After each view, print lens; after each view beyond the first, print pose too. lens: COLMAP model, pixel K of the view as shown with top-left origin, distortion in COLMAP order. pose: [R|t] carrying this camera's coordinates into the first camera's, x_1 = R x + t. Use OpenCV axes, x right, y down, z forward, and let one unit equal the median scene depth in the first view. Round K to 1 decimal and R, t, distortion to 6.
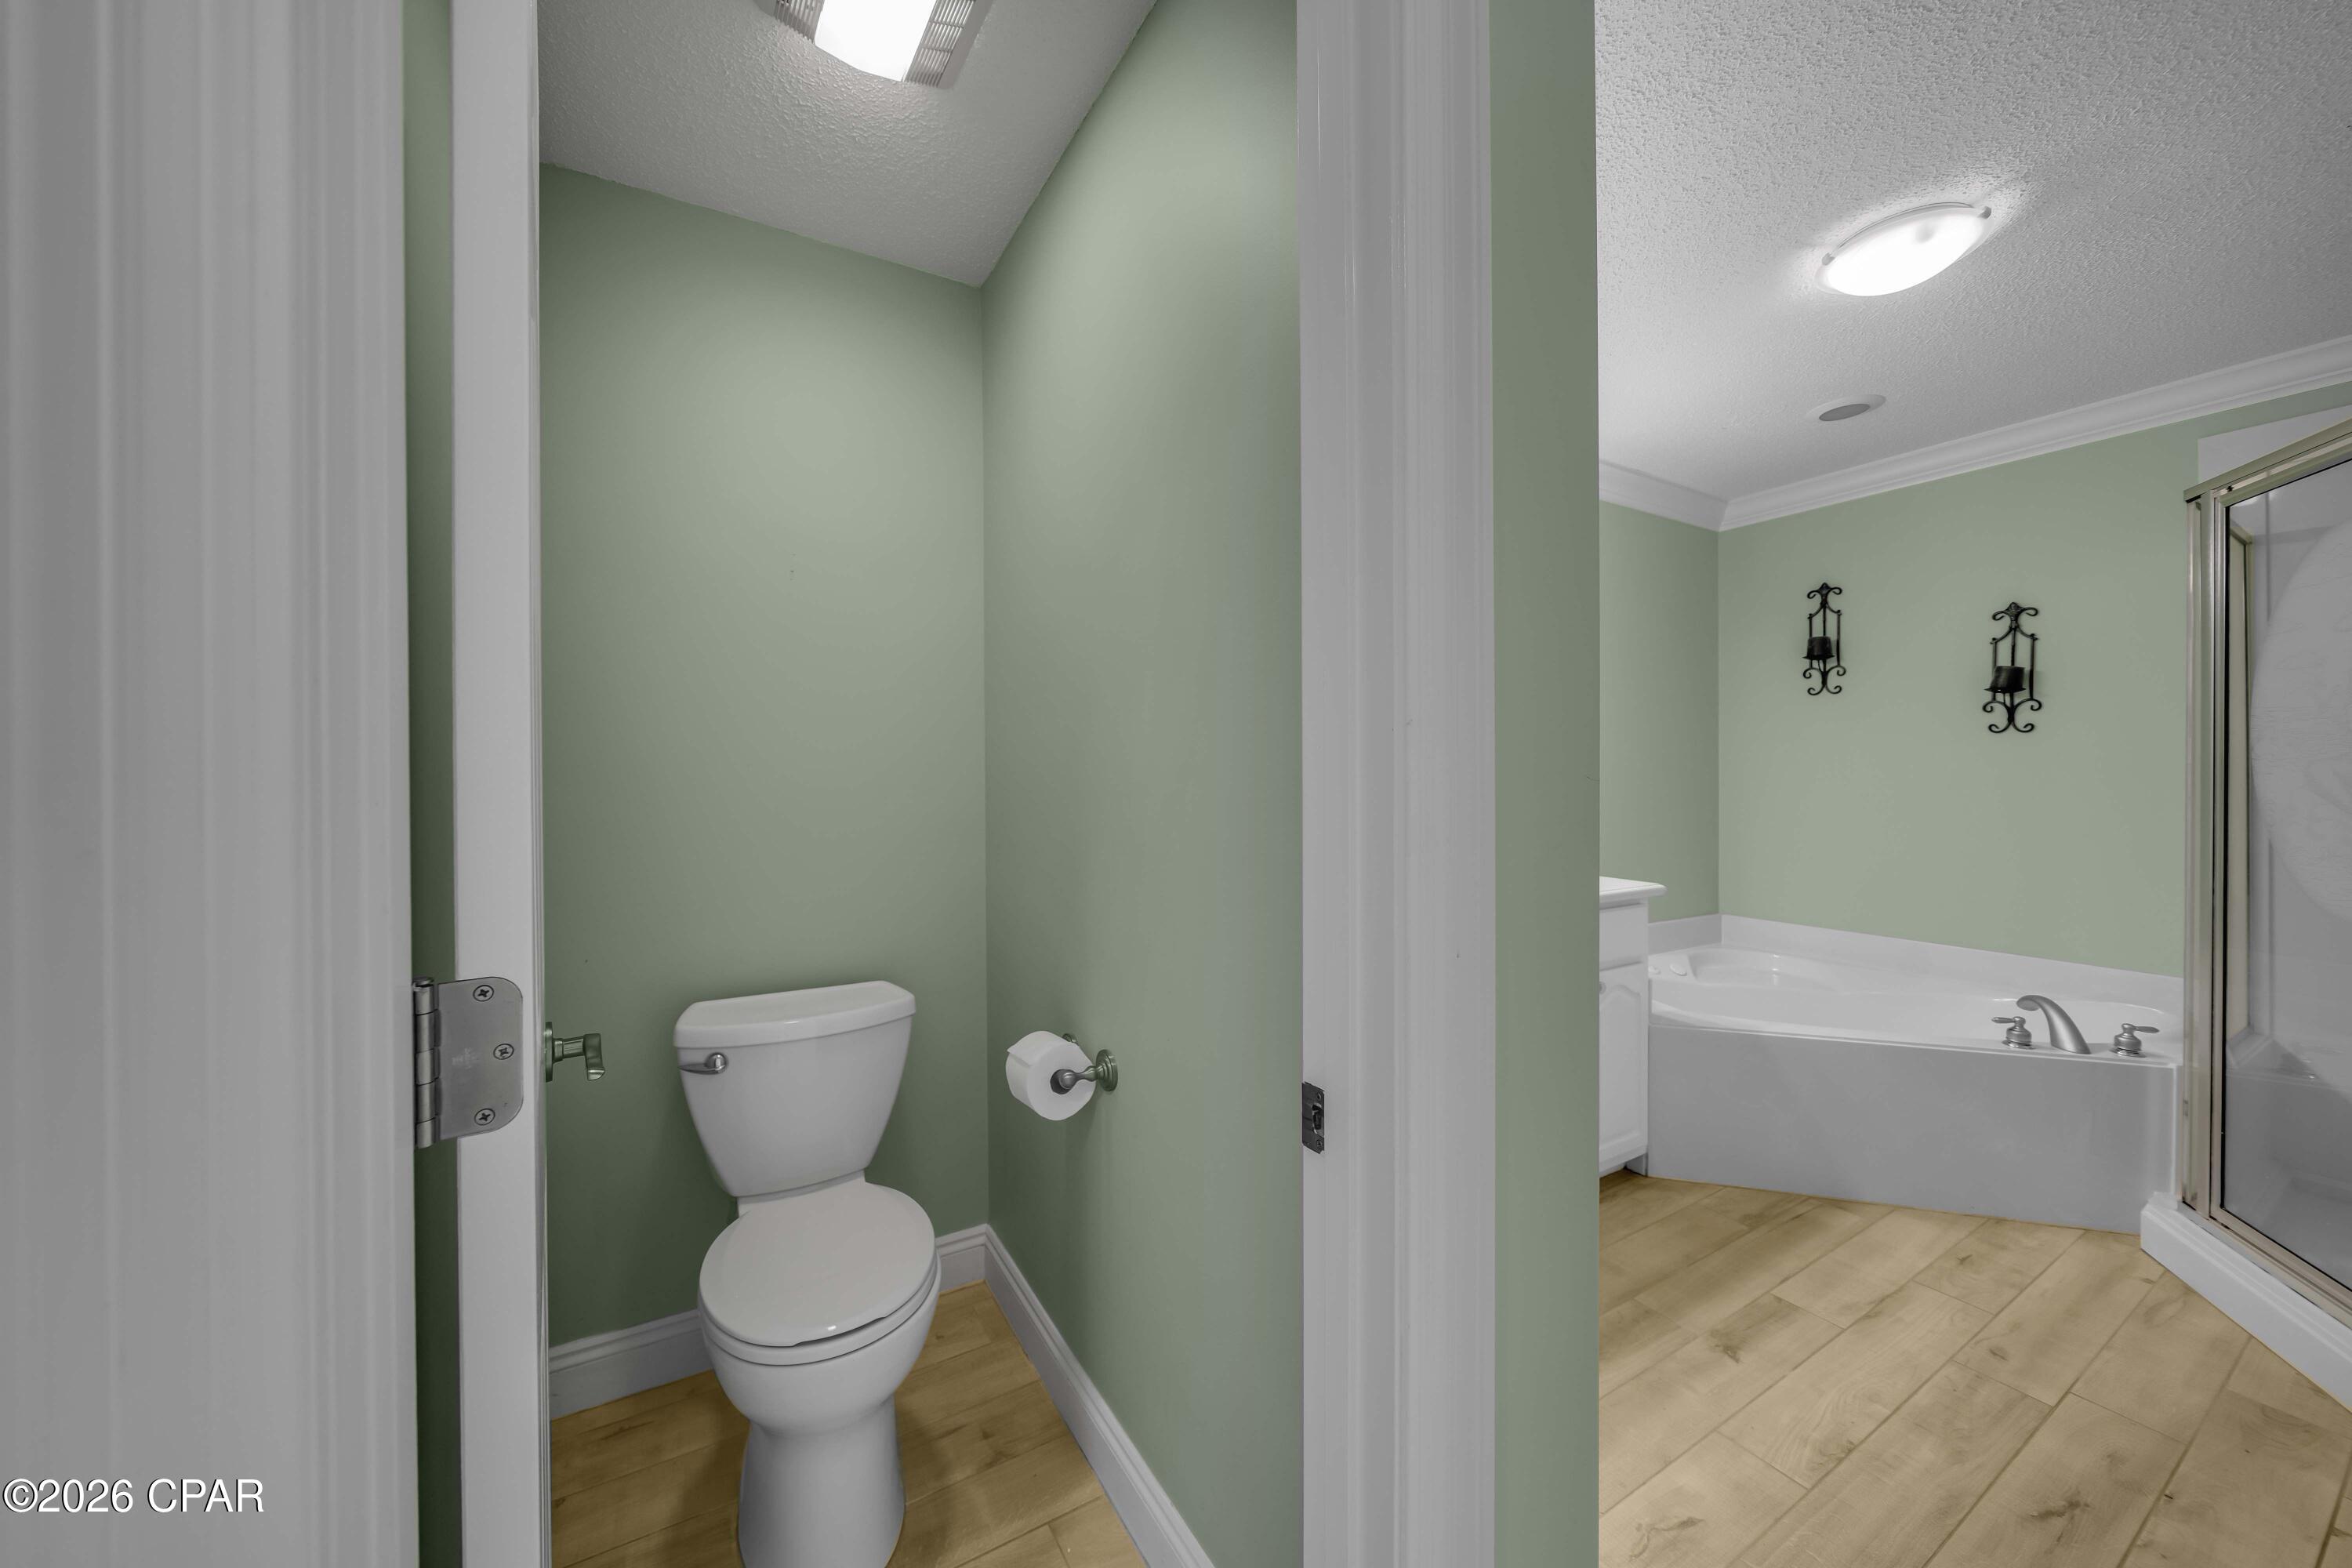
lens RADIAL K [[807.2, 0, 1171.7], [0, 807.2, 779.0], [0, 0, 1]] dist [-0.006273, 0.000628]
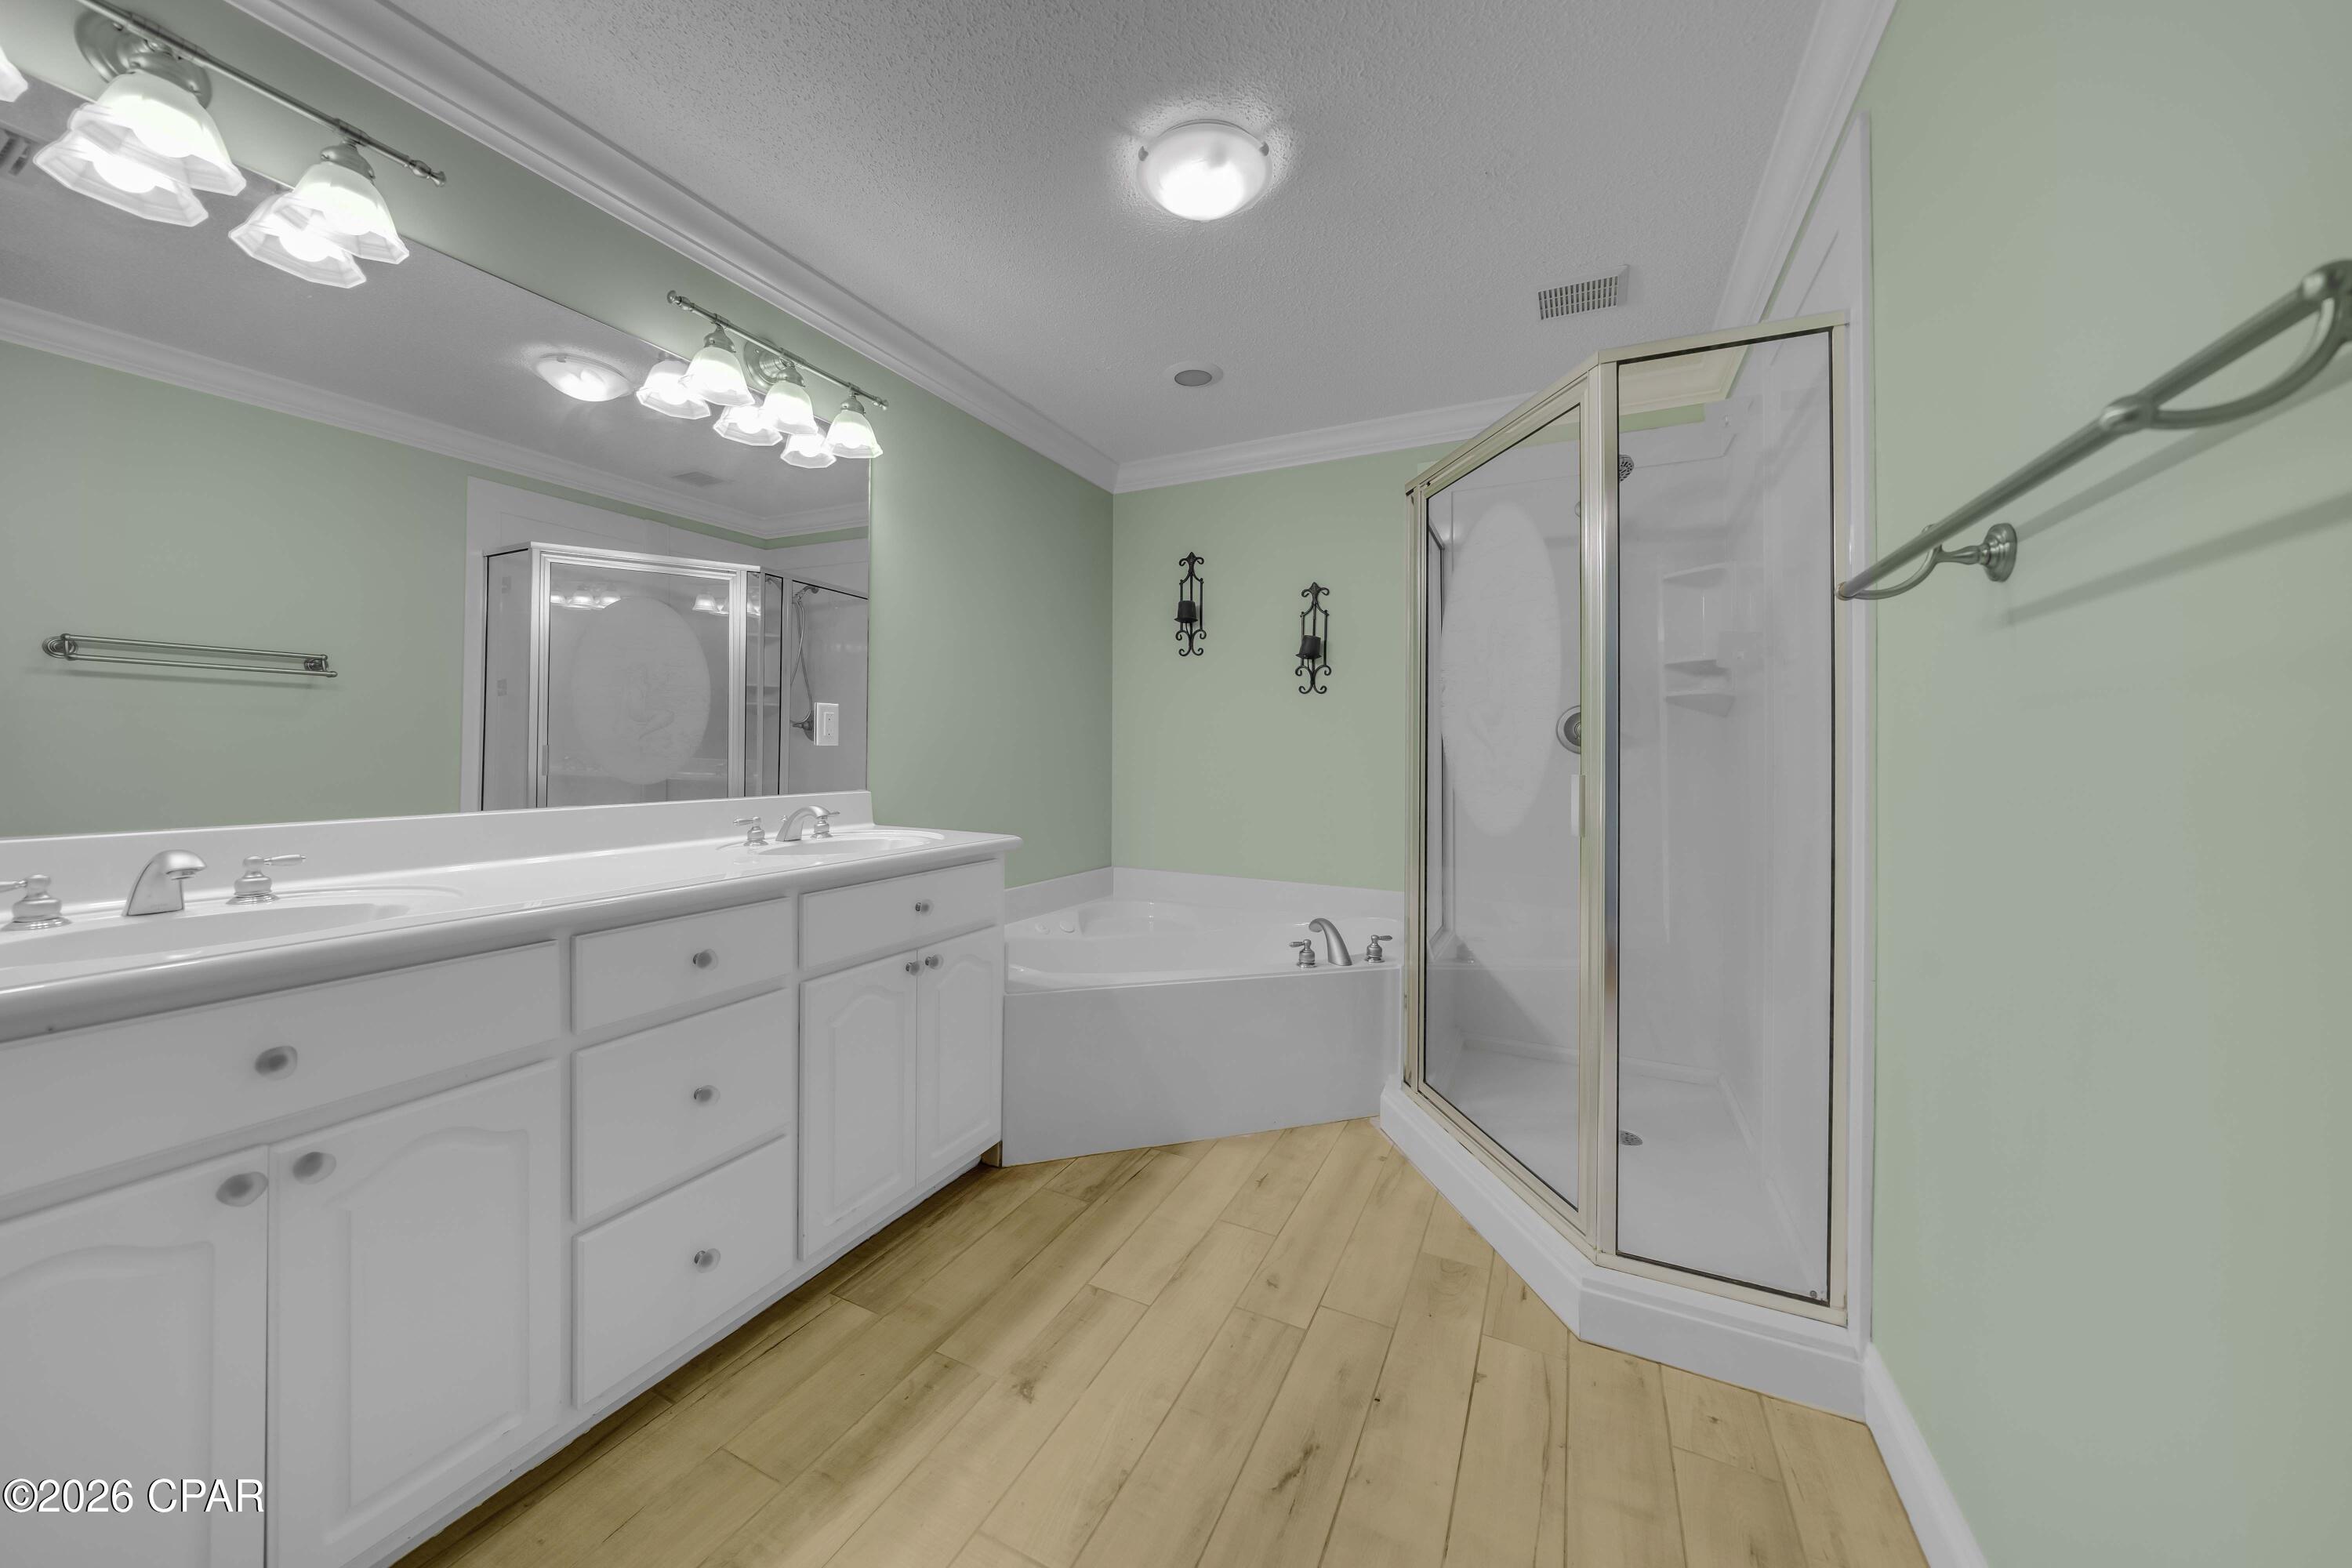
lens RADIAL K [[807.2, 0, 1161.0], [0, 807.2, 742.4], [0, 0, 1]] dist [-0.006273, 0.000628]
pose [[0.836361, 0.016309, 0.547937, 0.285151], [-0.007087, 0.999795, -0.018941, 0.048583], [-0.548133, 0.011958, 0.836305, 0.181521]]
